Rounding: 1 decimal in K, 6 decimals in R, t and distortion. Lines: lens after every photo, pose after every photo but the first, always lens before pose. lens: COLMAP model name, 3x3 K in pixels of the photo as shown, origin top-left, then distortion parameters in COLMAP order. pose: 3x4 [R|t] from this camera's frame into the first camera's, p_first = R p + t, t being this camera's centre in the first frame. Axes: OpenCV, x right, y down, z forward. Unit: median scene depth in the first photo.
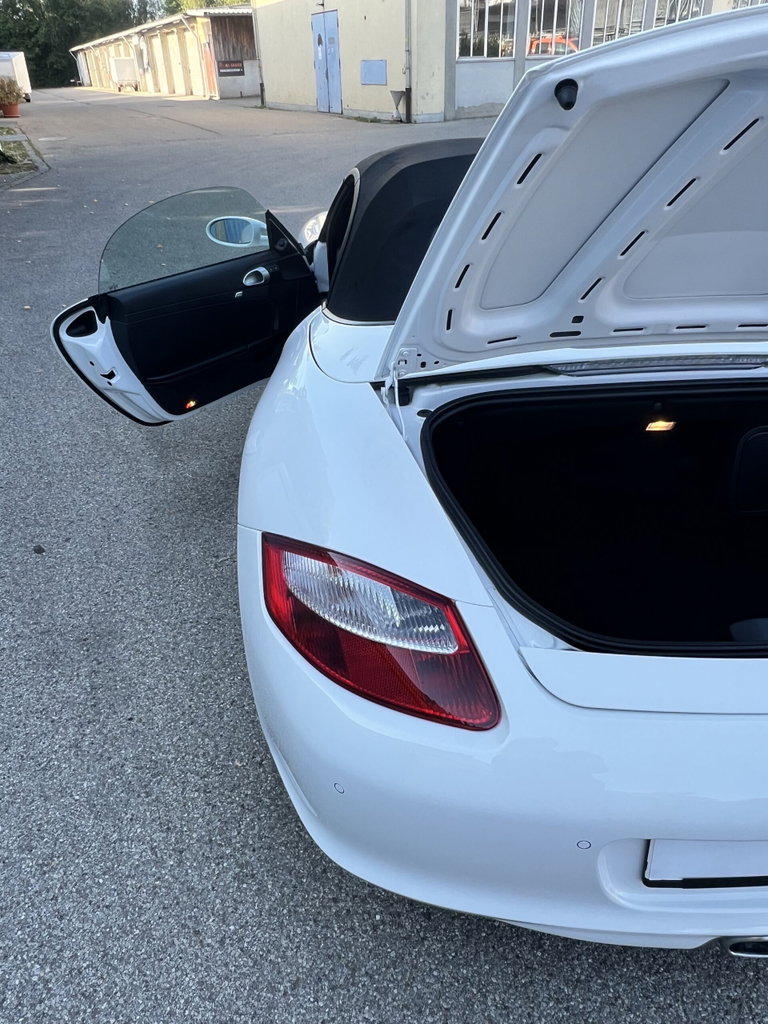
lens RADIAL K [[732.3, 0, 374.4], [0, 732.3, 501.3], [0, 0, 1]] dist [-0.007352, 0.001105]
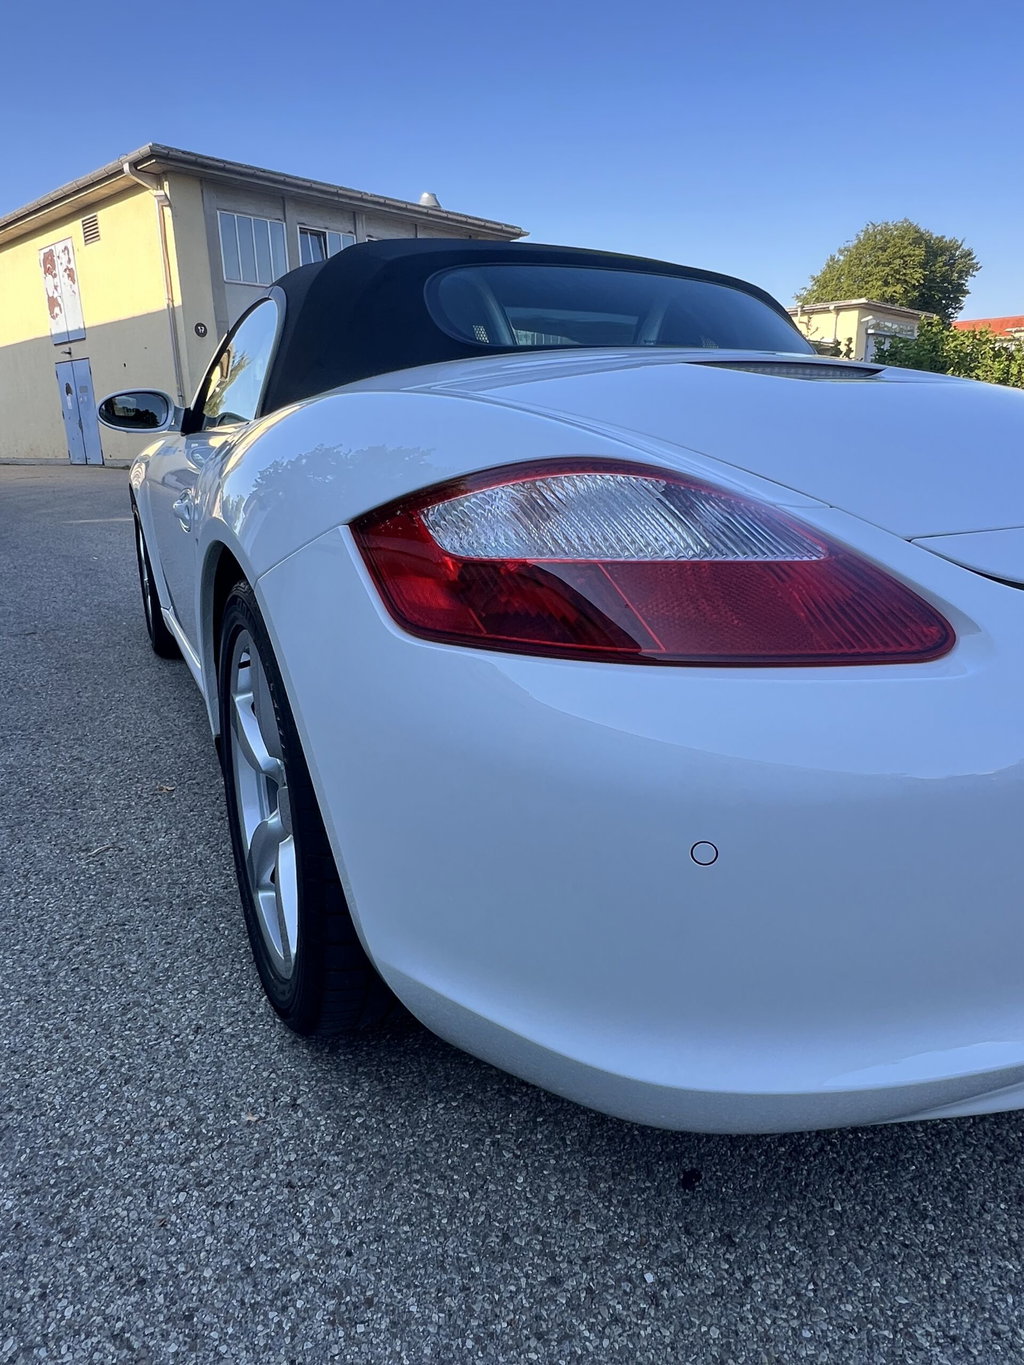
lens RADIAL K [[843.6, 0, 500.2], [0, 843.6, 659.4], [0, 0, 1]] dist [-0.002419, -0.000065]
pose [[0.918443, -0.091775, 0.384759, -0.207916], [0.196577, 0.949991, -0.242642, 0.215732], [-0.343249, 0.298487, 0.890553, 0.295586]]
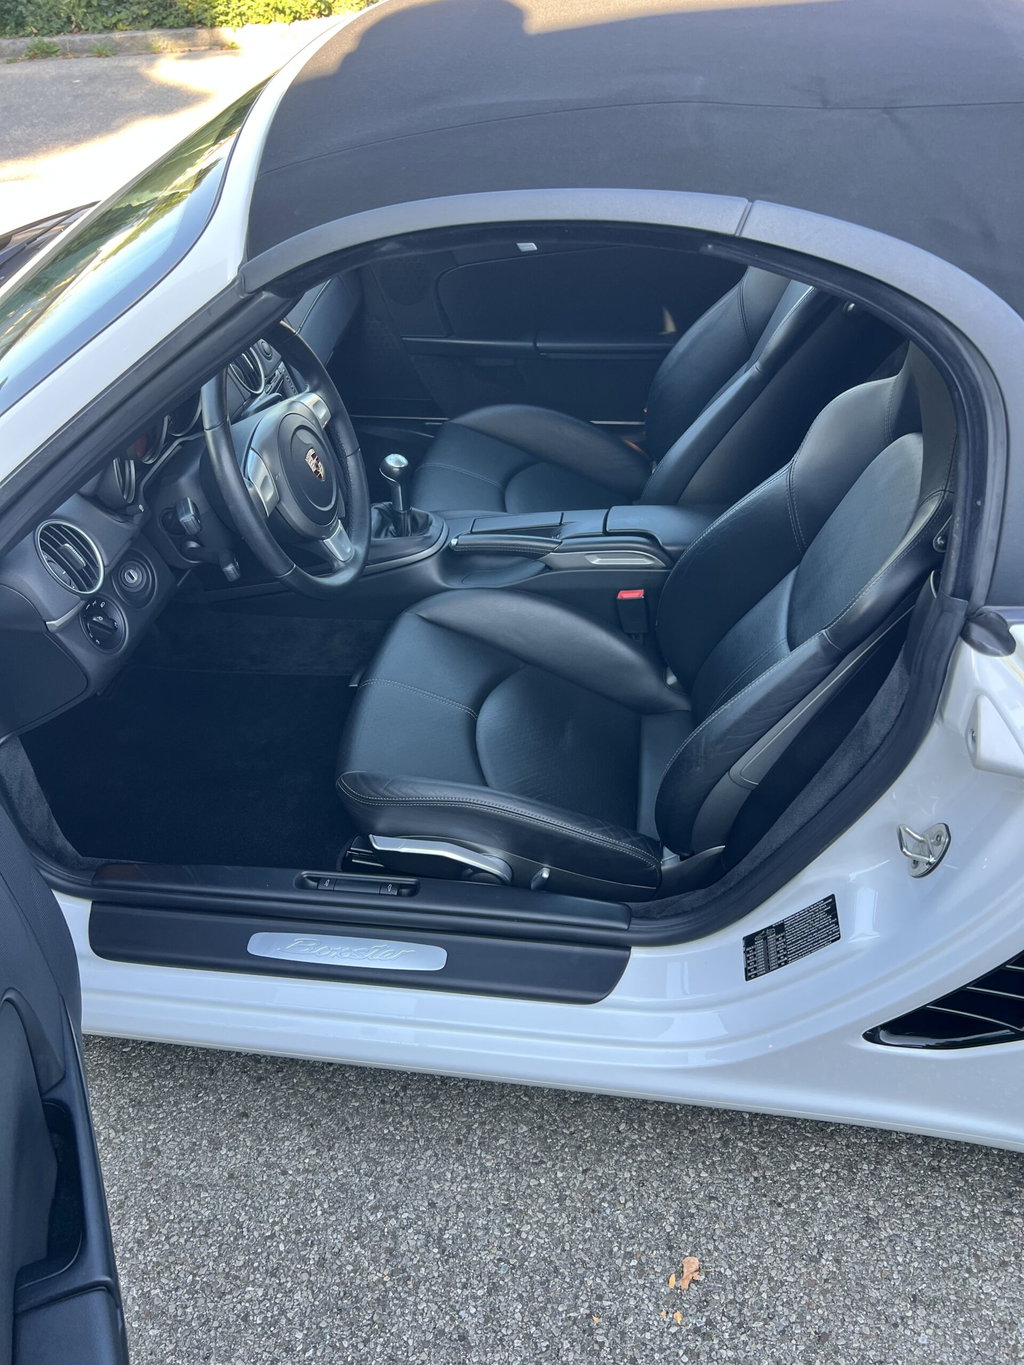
lens RADIAL K [[1037.6, 0, 506.6], [0, 1037.6, 680.6], [0, 0, 1]] dist [0.038200, -0.050574]
pose [[0.189740, -0.618180, 0.762792, -0.503450], [0.536066, 0.716113, 0.447007, -0.621263], [-0.822576, 0.324092, 0.467261, 1.104245]]
